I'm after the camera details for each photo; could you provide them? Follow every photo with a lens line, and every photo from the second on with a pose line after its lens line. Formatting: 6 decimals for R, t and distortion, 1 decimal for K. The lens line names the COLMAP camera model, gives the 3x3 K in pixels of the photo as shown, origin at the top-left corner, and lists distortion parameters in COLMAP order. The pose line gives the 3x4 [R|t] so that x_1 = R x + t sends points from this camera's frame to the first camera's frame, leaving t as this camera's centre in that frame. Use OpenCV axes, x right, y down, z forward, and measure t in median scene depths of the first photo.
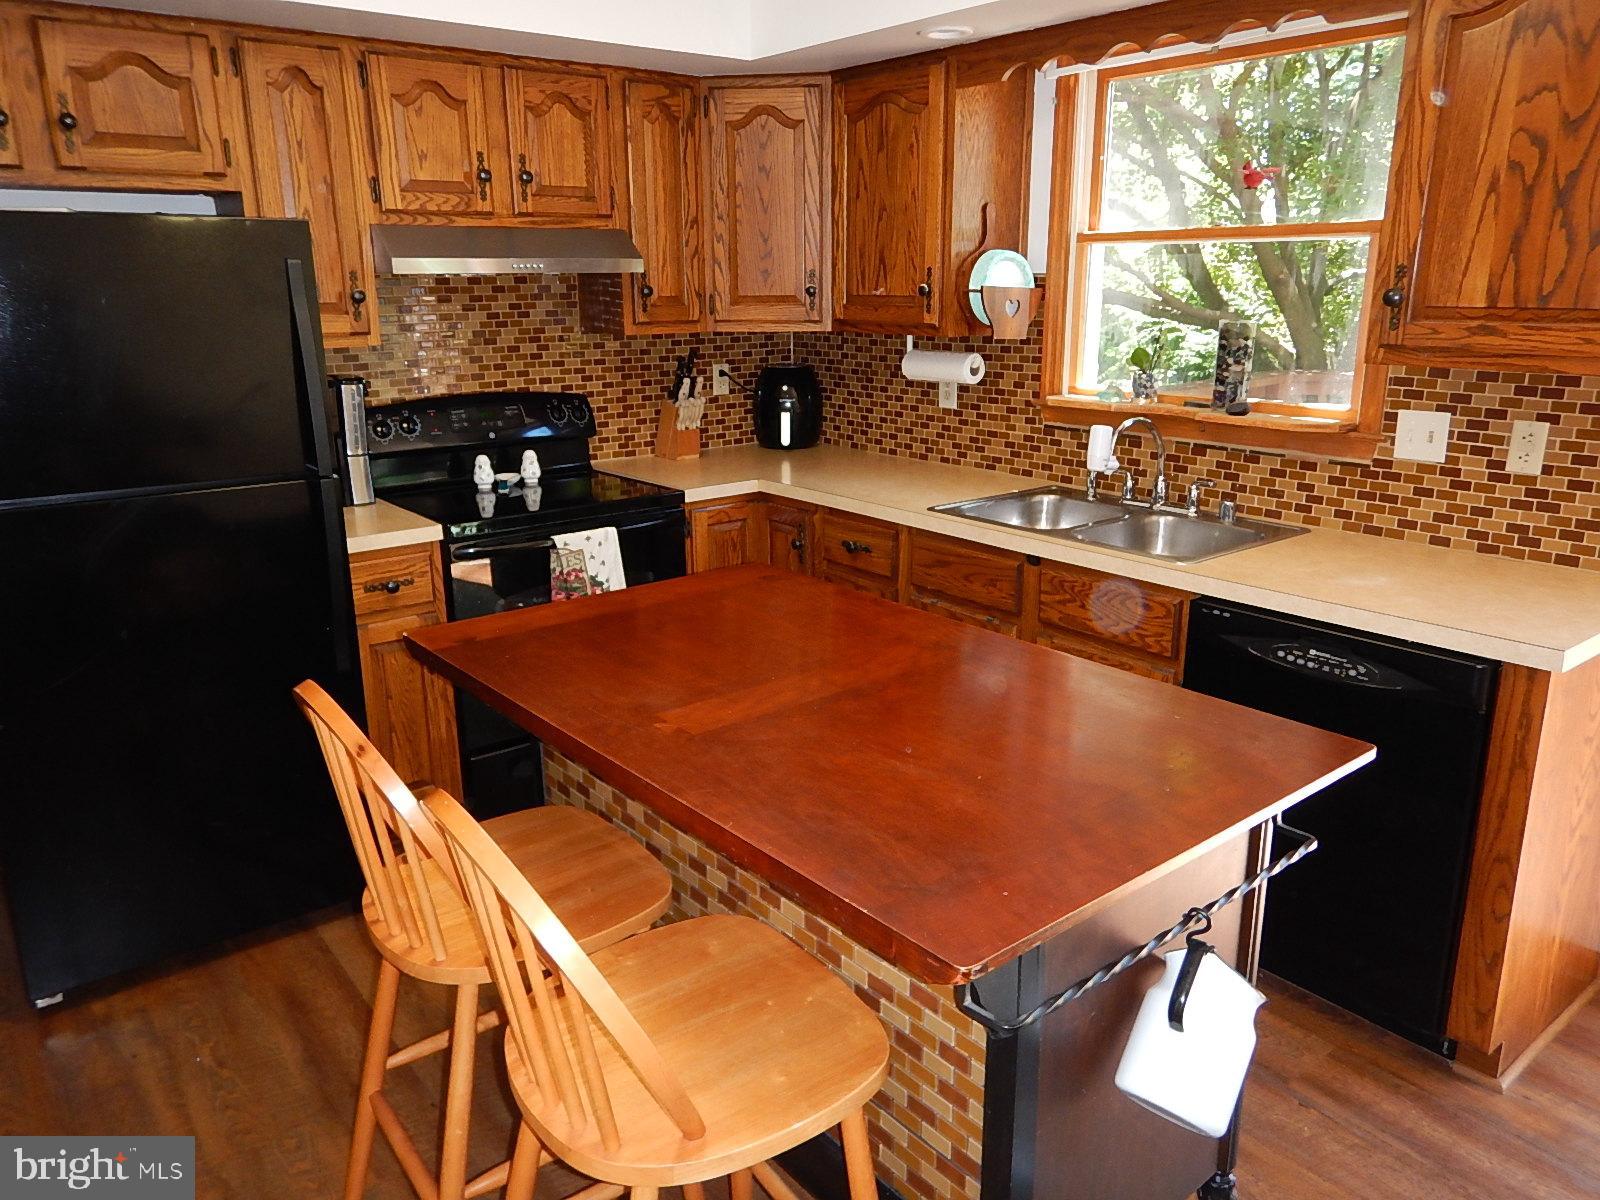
lens RADIAL K [[1152.1, 0, 800.0], [0, 1152.1, 600.0], [0, 0, 1]] dist [0.000990, 0.005997]
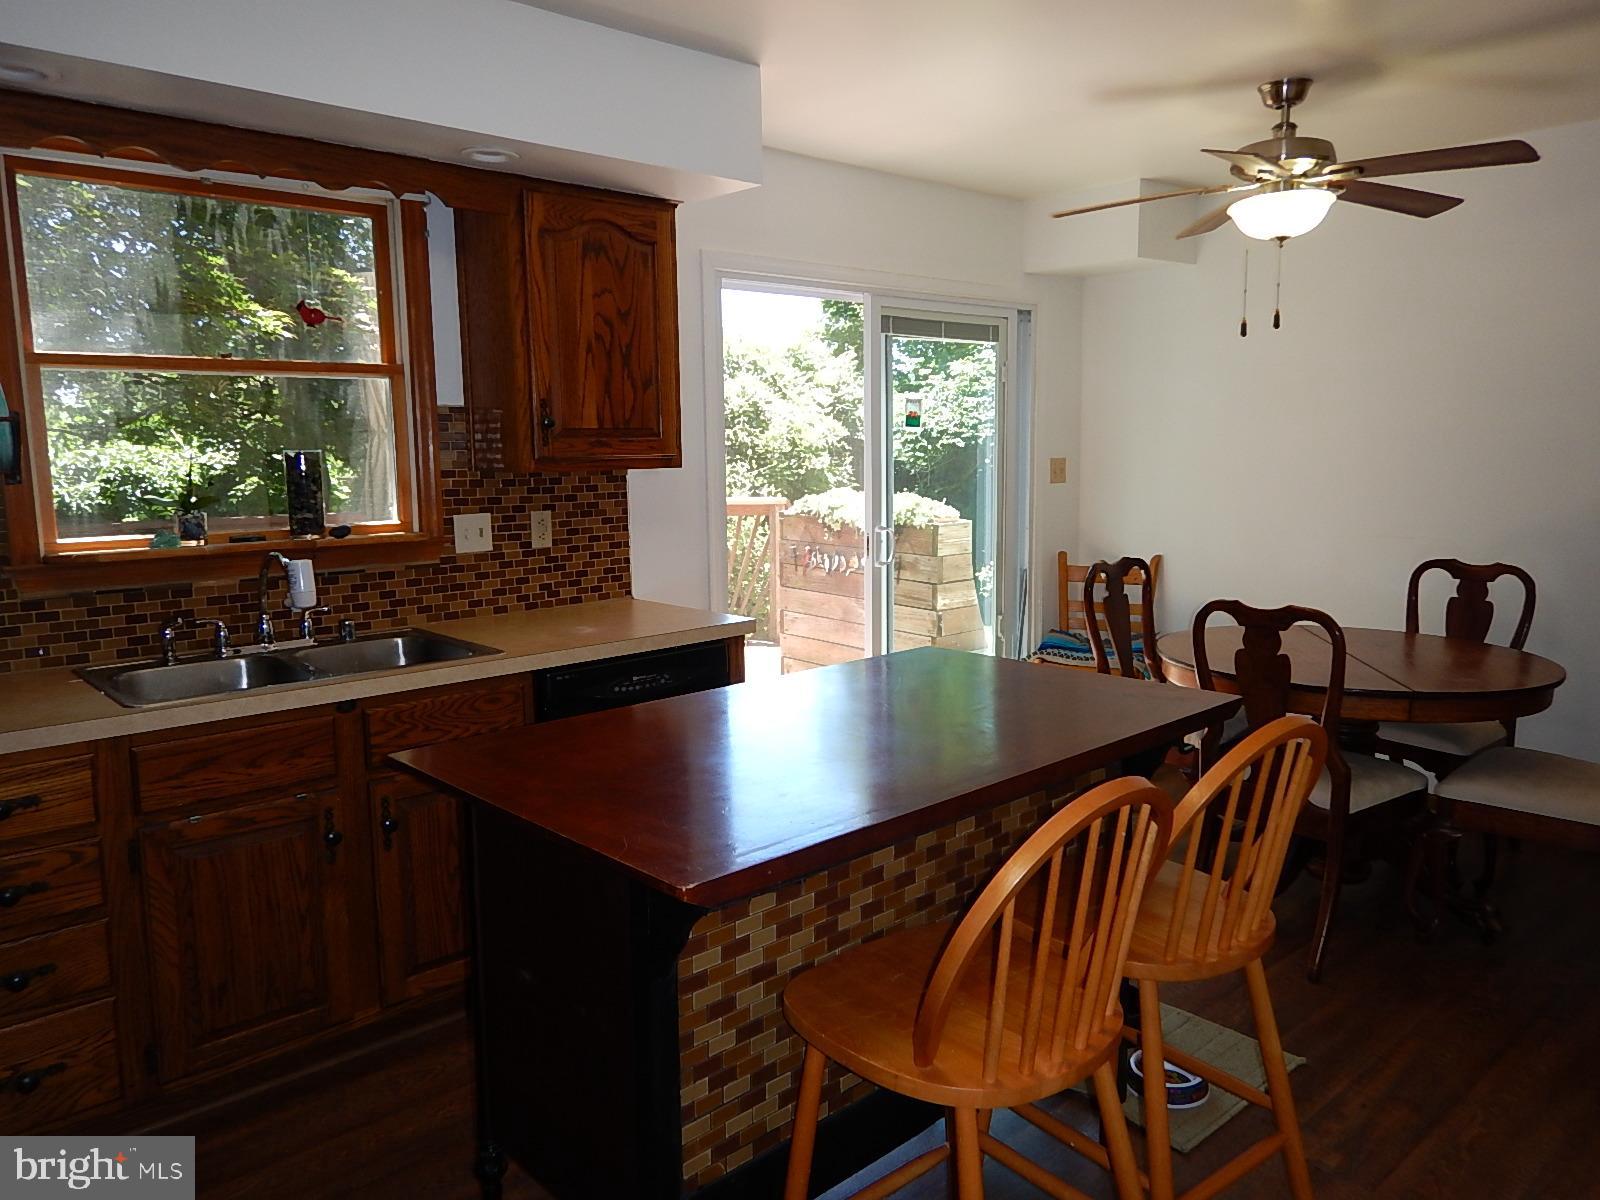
lens RADIAL K [[1152.1, 0, 800.0], [0, 1152.1, 600.0], [0, 0, 1]] dist [0.000990, 0.005997]
pose [[-0.069442, -0.130428, 0.989023, -0.603423], [0.282284, 0.948327, 0.144881, -0.124101], [-0.956814, 0.289247, -0.029036, 0.572468]]
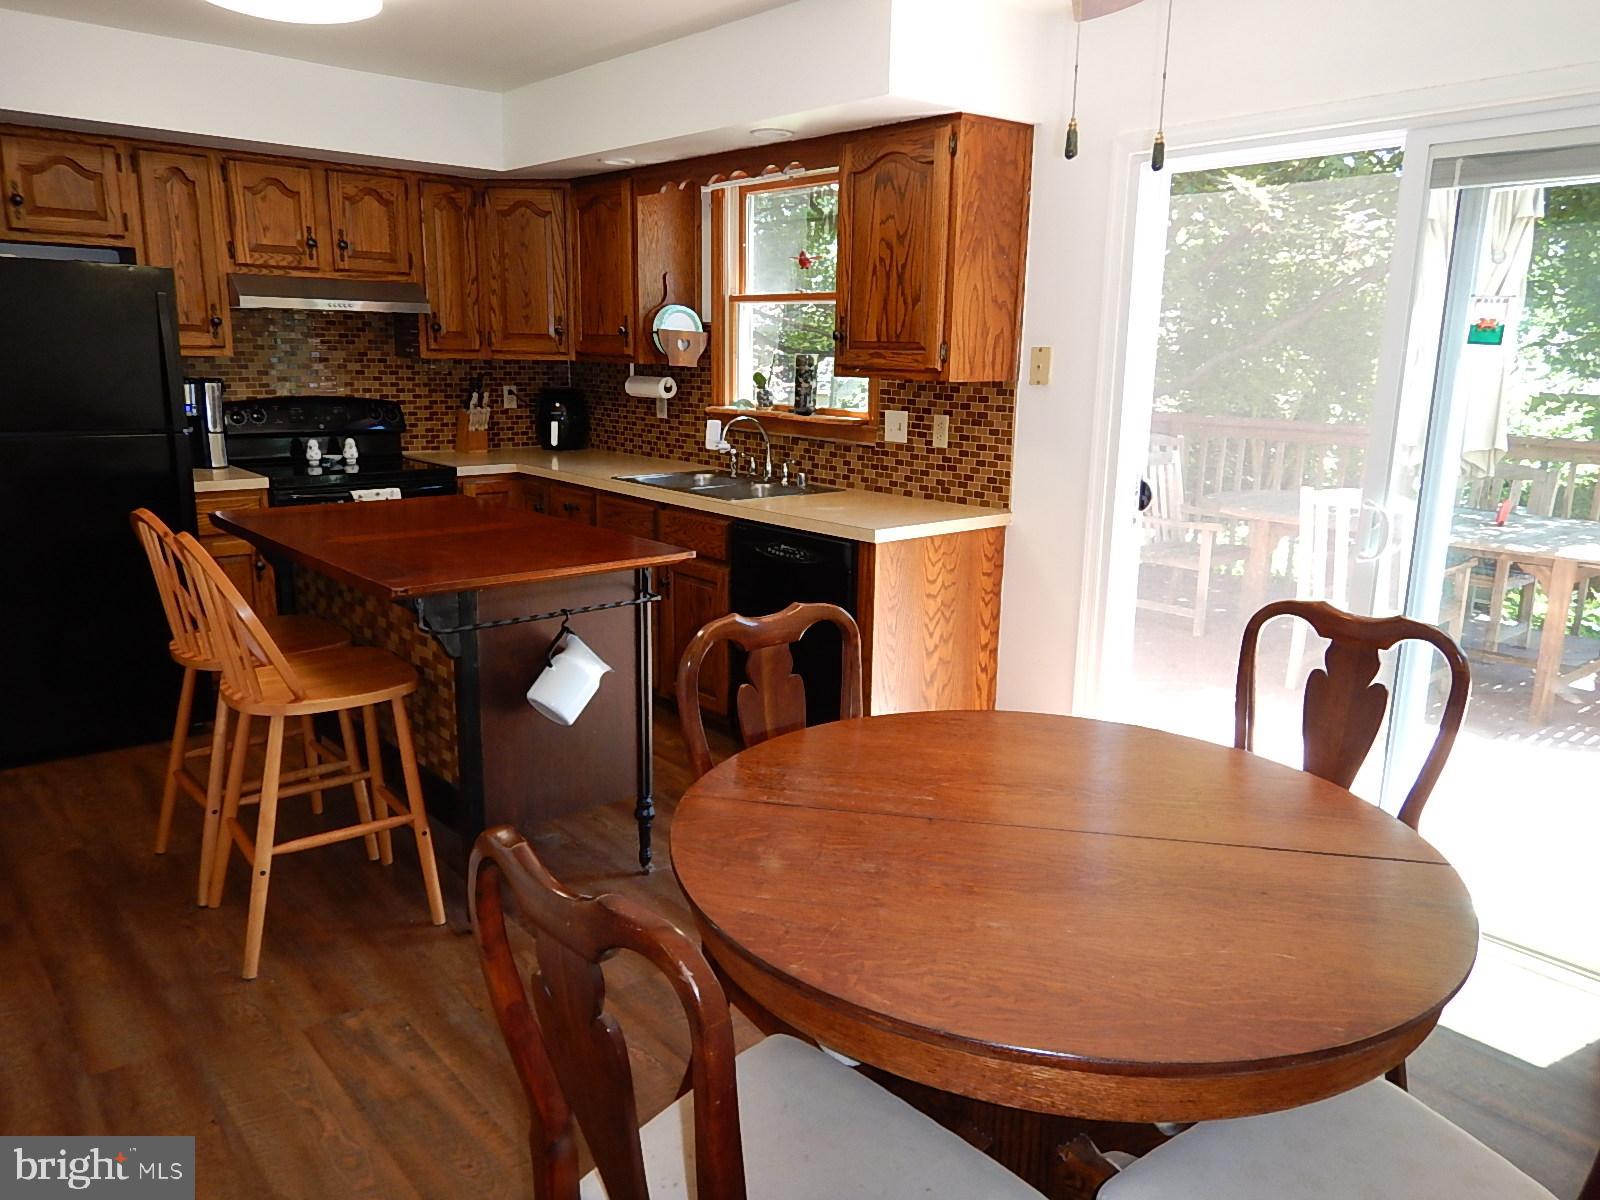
lens RADIAL K [[1178.2, 0, 800.0], [0, 1178.2, 600.0], [0, 0, 1]] dist [0.032994, -0.006904]
pose [[0.999188, 0.018912, 0.035569, 0.284779], [-0.016720, 0.998001, -0.060947, 0.155834], [-0.036650, 0.060303, 0.997507, -0.469917]]
